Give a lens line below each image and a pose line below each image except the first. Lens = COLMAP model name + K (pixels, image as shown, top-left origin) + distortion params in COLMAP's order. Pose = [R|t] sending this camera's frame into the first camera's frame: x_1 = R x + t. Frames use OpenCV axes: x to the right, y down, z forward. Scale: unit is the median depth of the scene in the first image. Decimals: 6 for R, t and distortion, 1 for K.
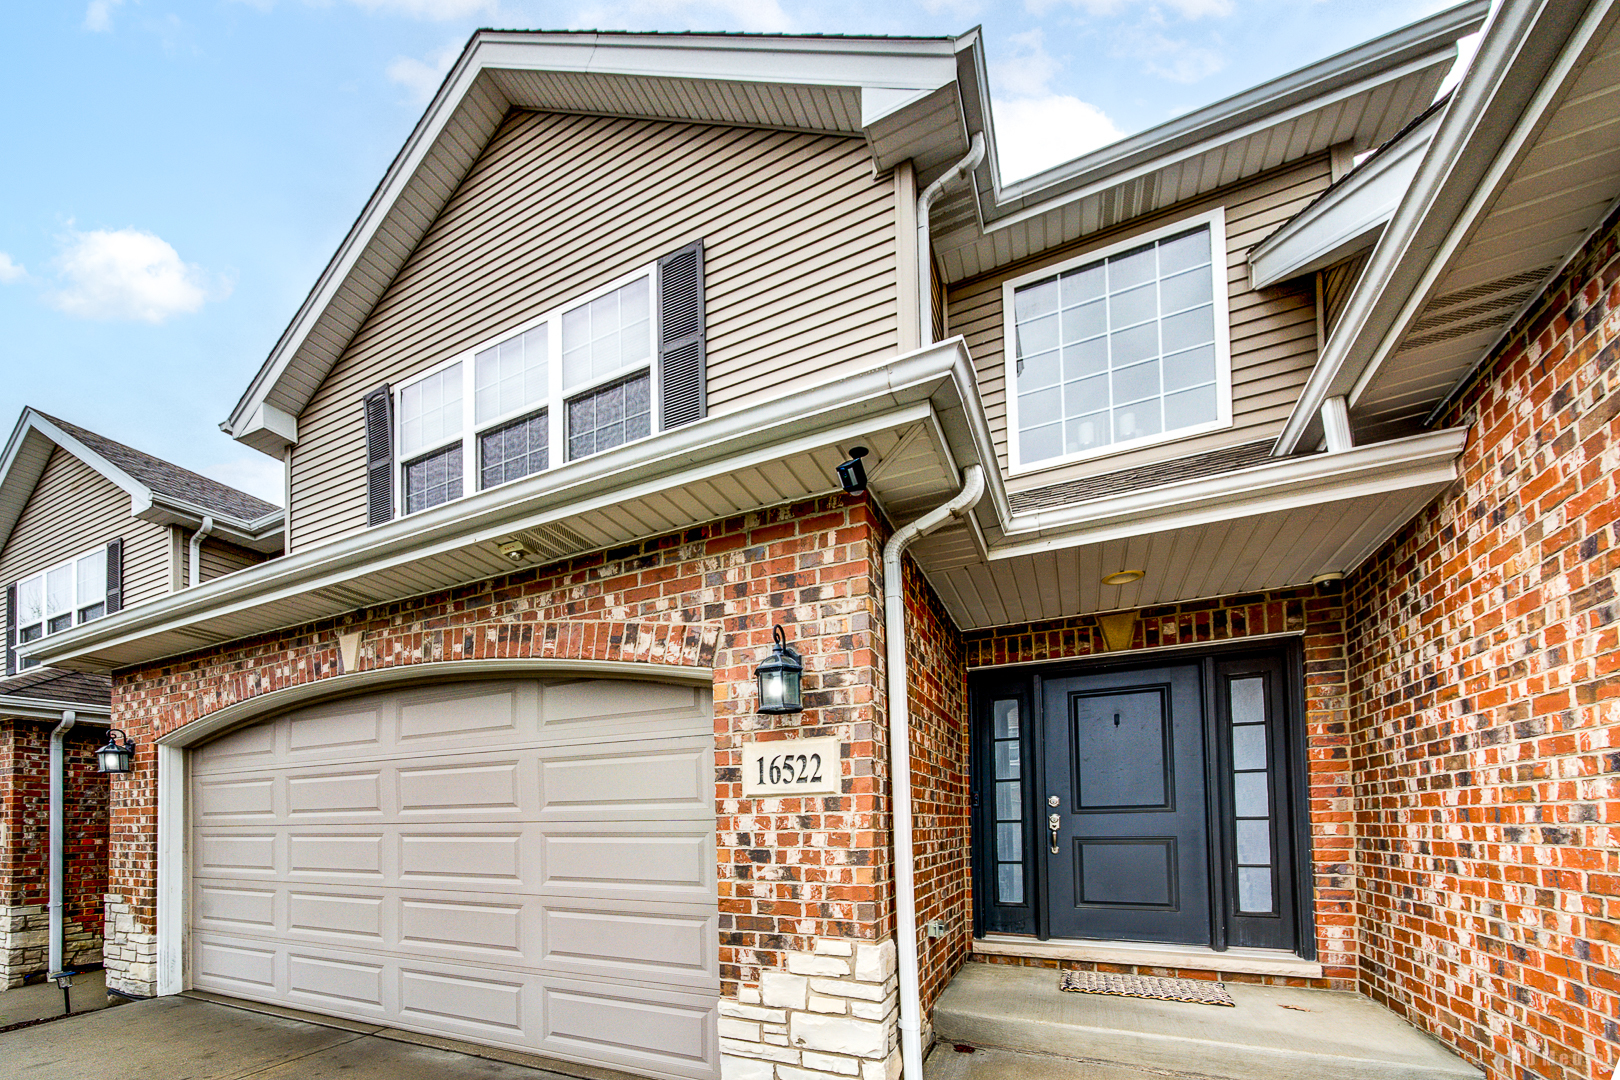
lens RADIAL K [[554.7, 0, 760.1], [0, 554.7, 693.7], [0, 0, 1]] dist [-0.001297, 0.000155]
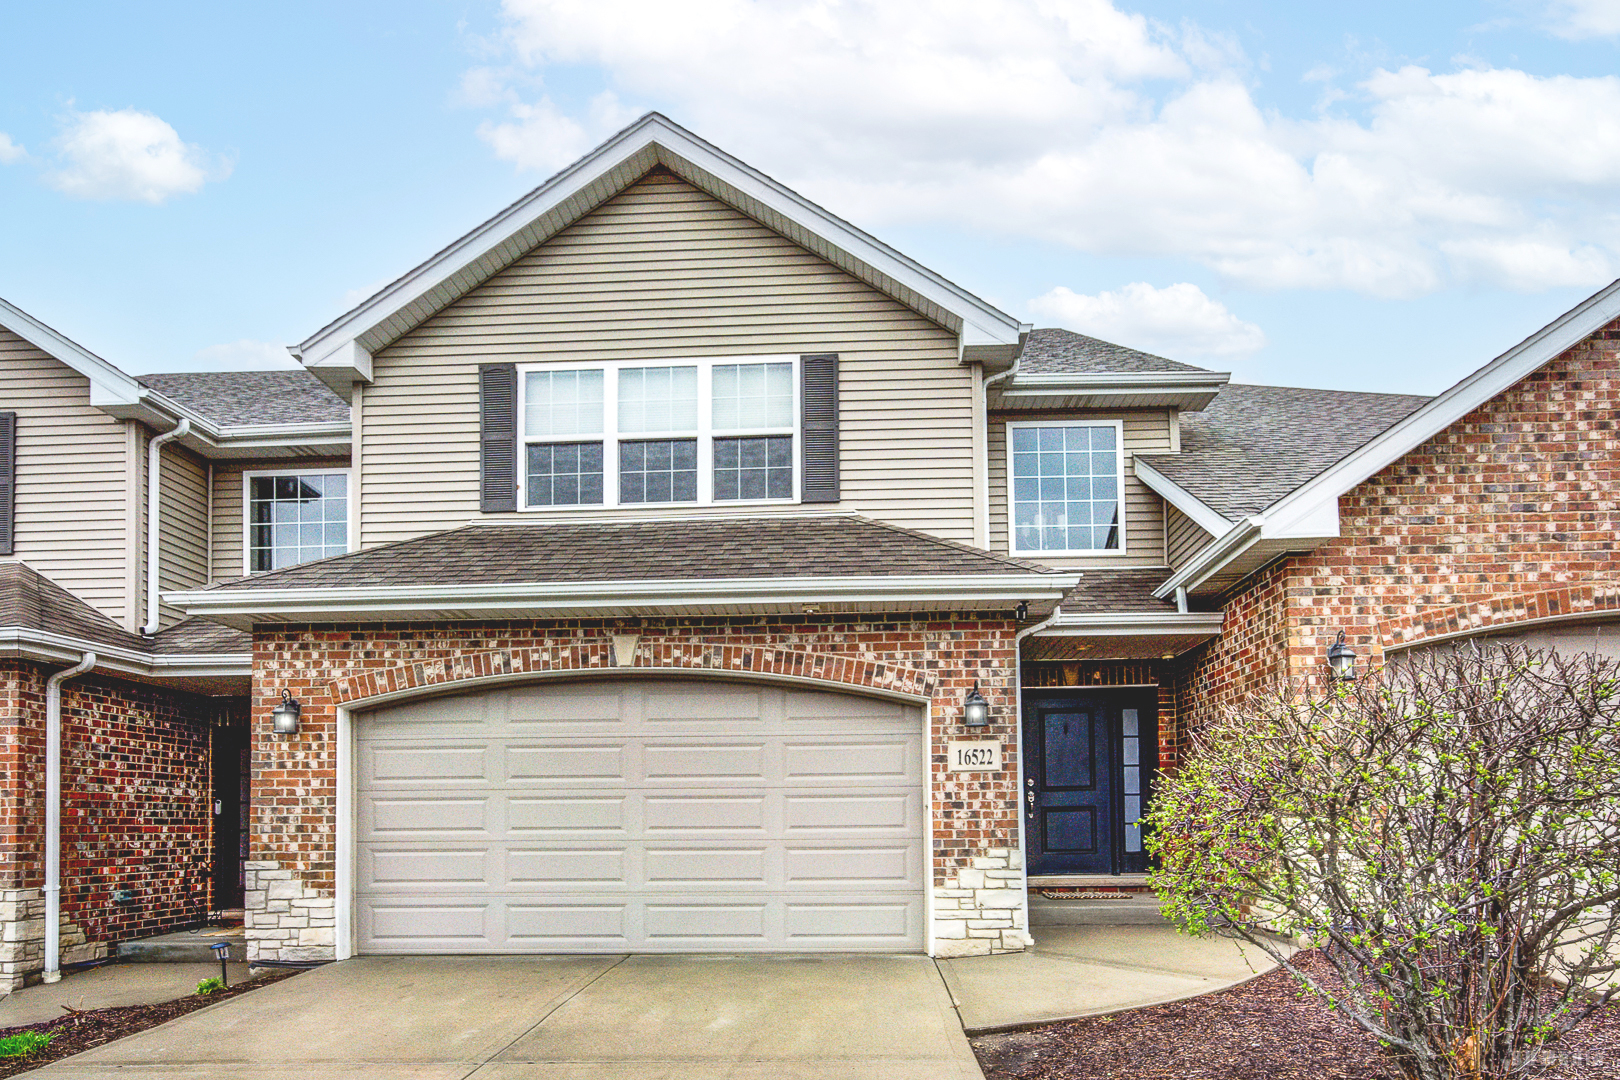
lens RADIAL K [[752.1, 0, 813.5], [0, 752.1, 534.3], [0, 0, 1]] dist [-0.005805, 0.003833]
pose [[0.905872, 0.151002, 0.395719, -1.233120], [-0.093689, 0.982584, -0.160472, -0.115319], [-0.413059, 0.108293, 0.904243, -0.914124]]
